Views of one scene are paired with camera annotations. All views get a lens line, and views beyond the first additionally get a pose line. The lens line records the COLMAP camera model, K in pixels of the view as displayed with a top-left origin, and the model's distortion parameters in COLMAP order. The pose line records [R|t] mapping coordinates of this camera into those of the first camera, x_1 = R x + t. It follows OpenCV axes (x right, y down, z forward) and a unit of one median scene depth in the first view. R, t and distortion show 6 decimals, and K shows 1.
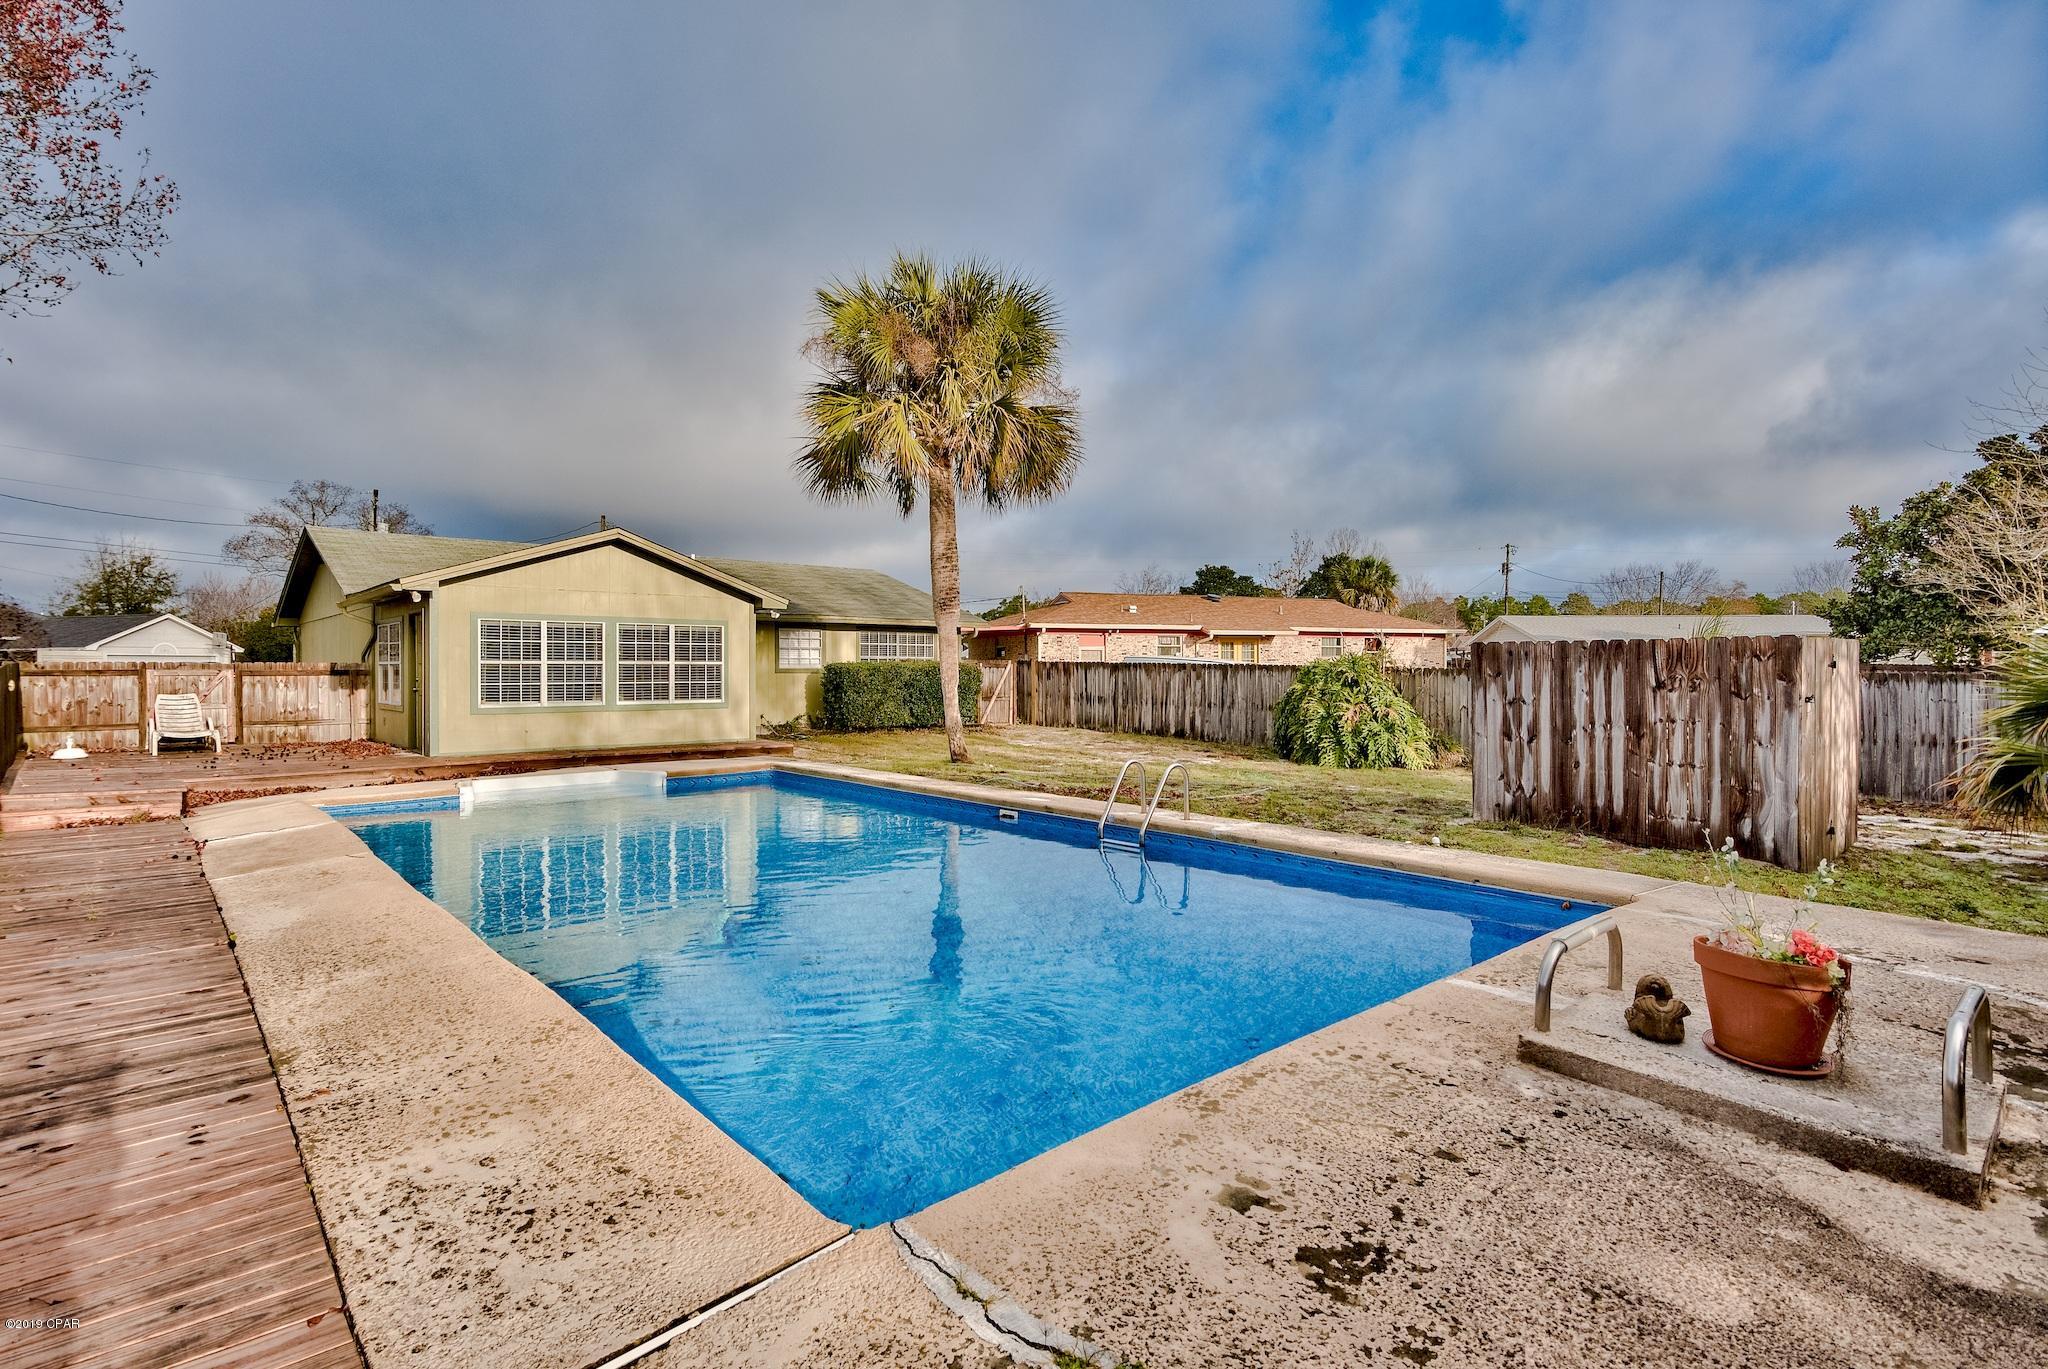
lens RADIAL K [[1042.2, 0, 1041.1], [0, 1042.2, 685.3], [0, 0, 1]] dist [0.000124, -0.001278]
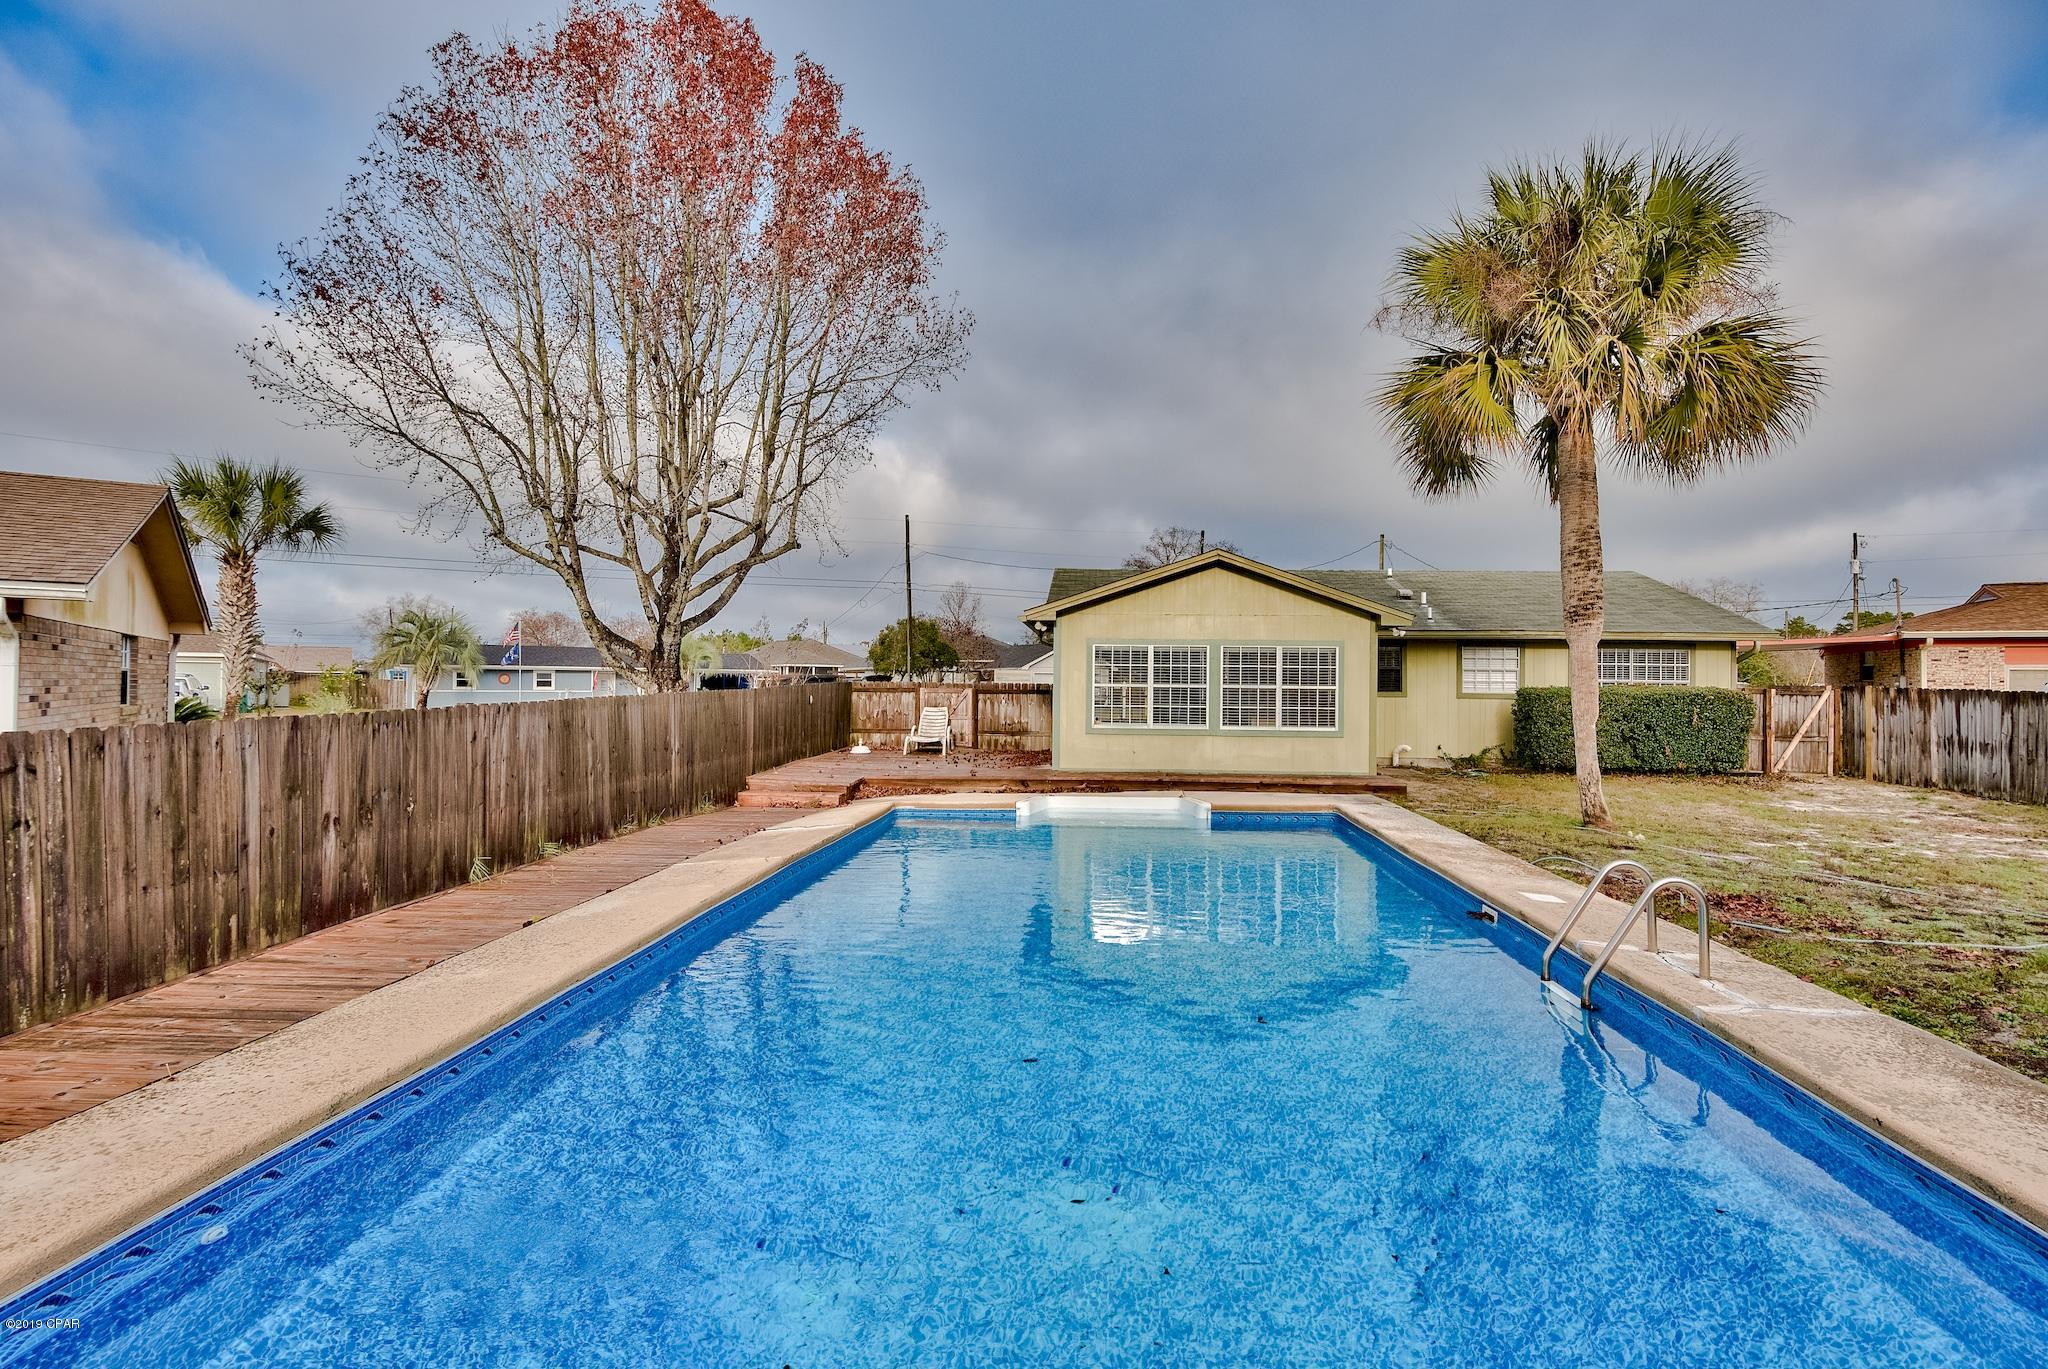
lens RADIAL K [[1042.2, 0, 1023.5], [0, 1042.2, 677.0], [0, 0, 1]] dist [0.000124, -0.001278]
pose [[0.693831, 0.004483, -0.720124, 0.163362], [-0.022143, 0.999641, -0.015112, -0.011412], [0.719797, 0.026430, 0.693681, 0.180555]]
